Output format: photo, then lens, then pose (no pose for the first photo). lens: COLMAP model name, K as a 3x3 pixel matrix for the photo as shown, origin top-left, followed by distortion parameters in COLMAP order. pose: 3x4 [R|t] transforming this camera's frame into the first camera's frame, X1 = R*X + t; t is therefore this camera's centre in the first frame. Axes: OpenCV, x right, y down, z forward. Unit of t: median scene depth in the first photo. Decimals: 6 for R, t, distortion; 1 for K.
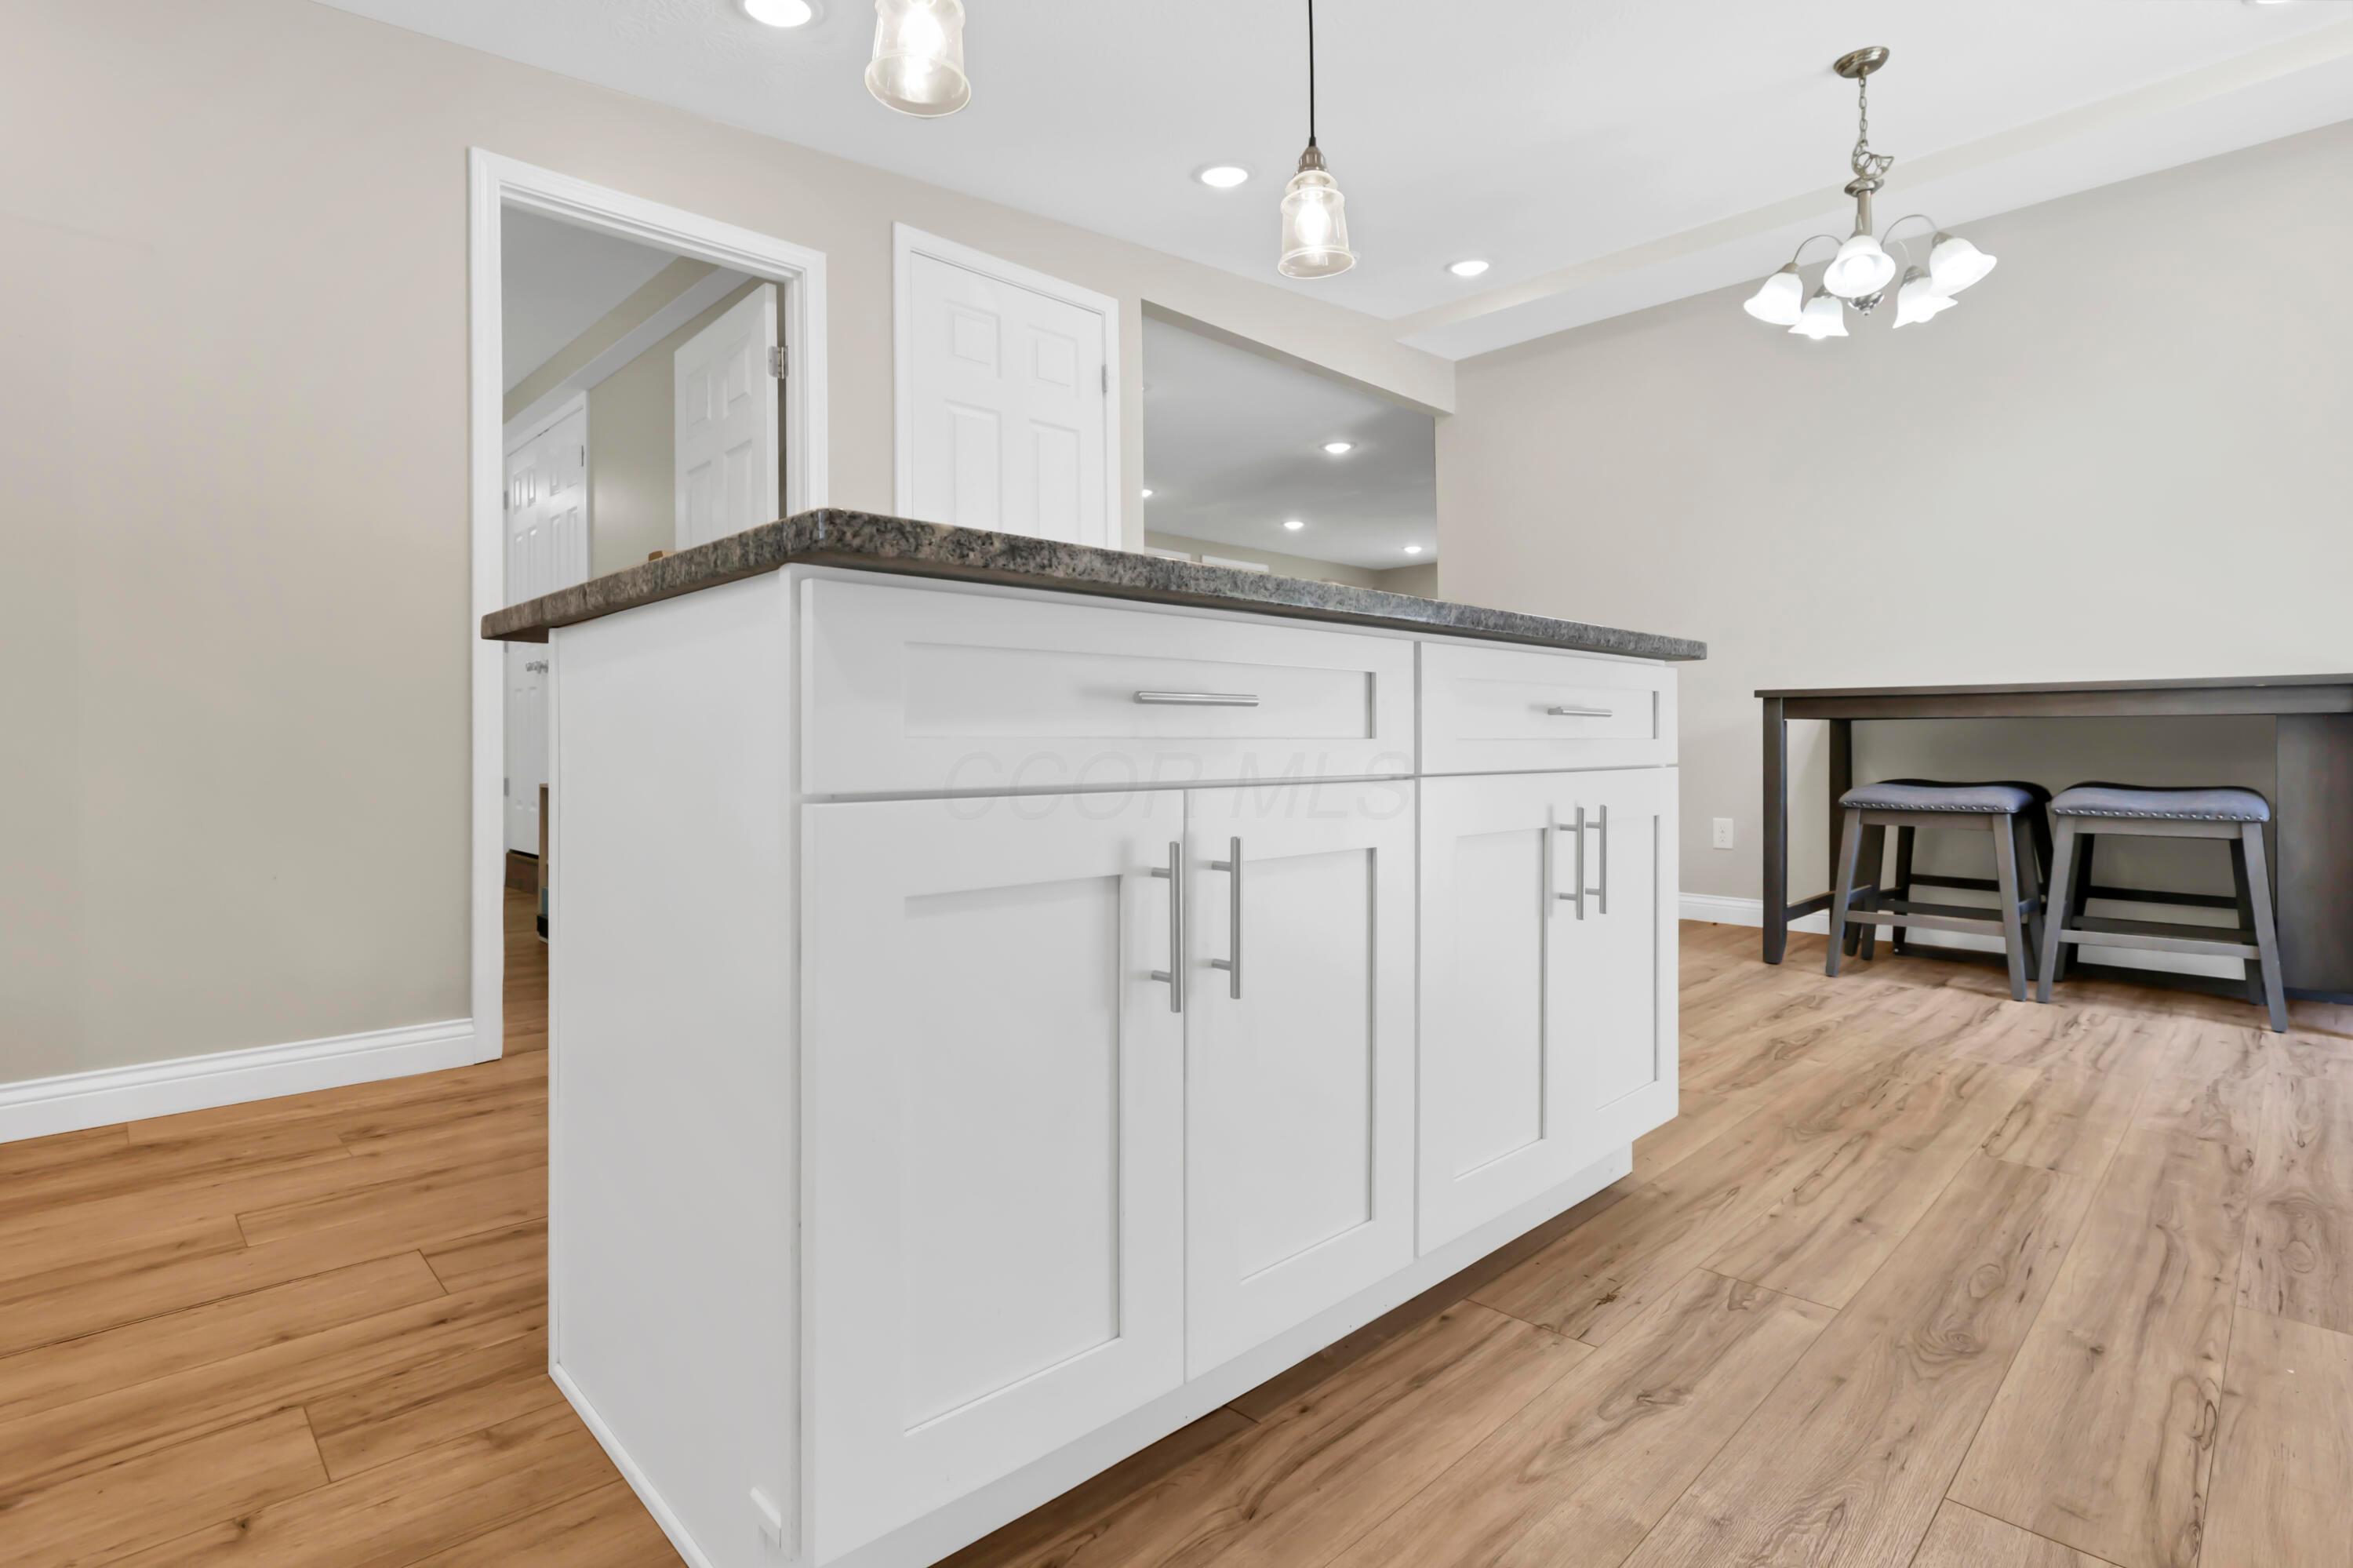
lens RADIAL K [[1123.5, 0, 1231.6], [0, 1123.5, 742.7], [0, 0, 1]] dist [-0.015494, 0.007624]
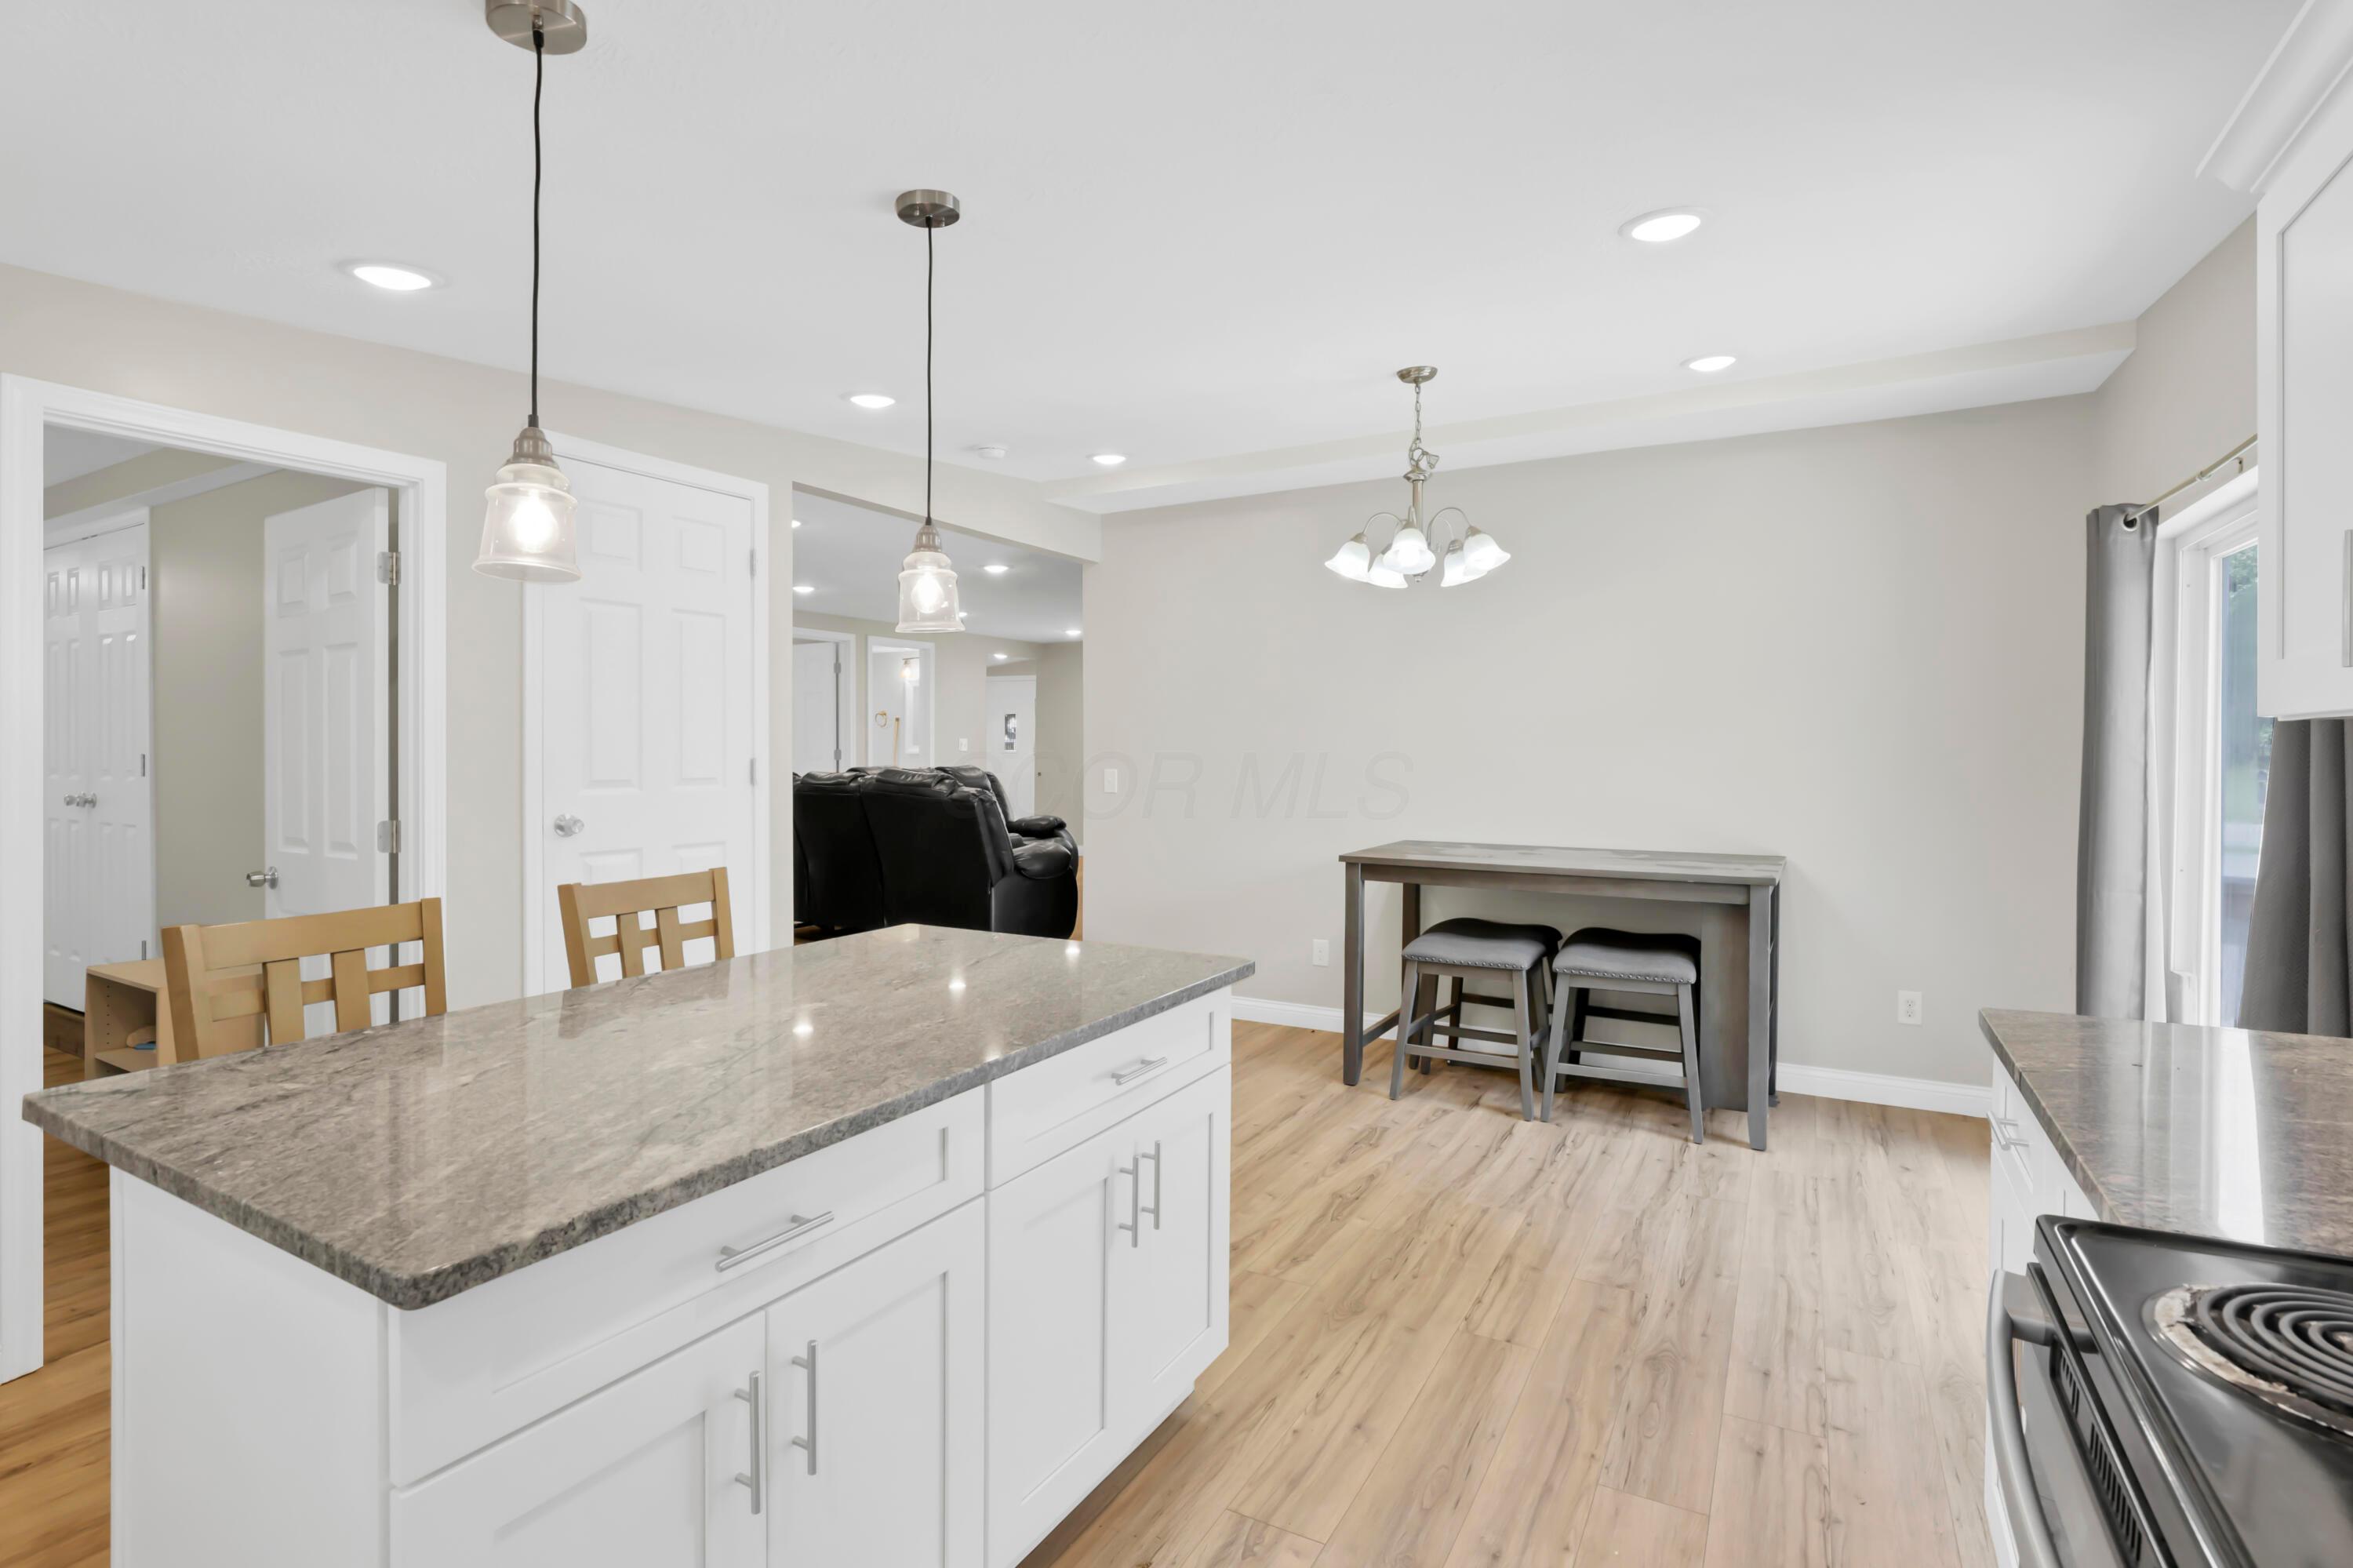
lens RADIAL K [[1071.6, 0, 1176.5], [0, 1071.6, 784.0], [0, 0, 1]] dist [-0.019233, 0.005553]
pose [[0.969033, 0.009889, 0.246734, 0.035427], [-0.012361, 0.999888, 0.008475, -0.197094], [-0.246622, -0.011262, 0.969046, -0.070936]]
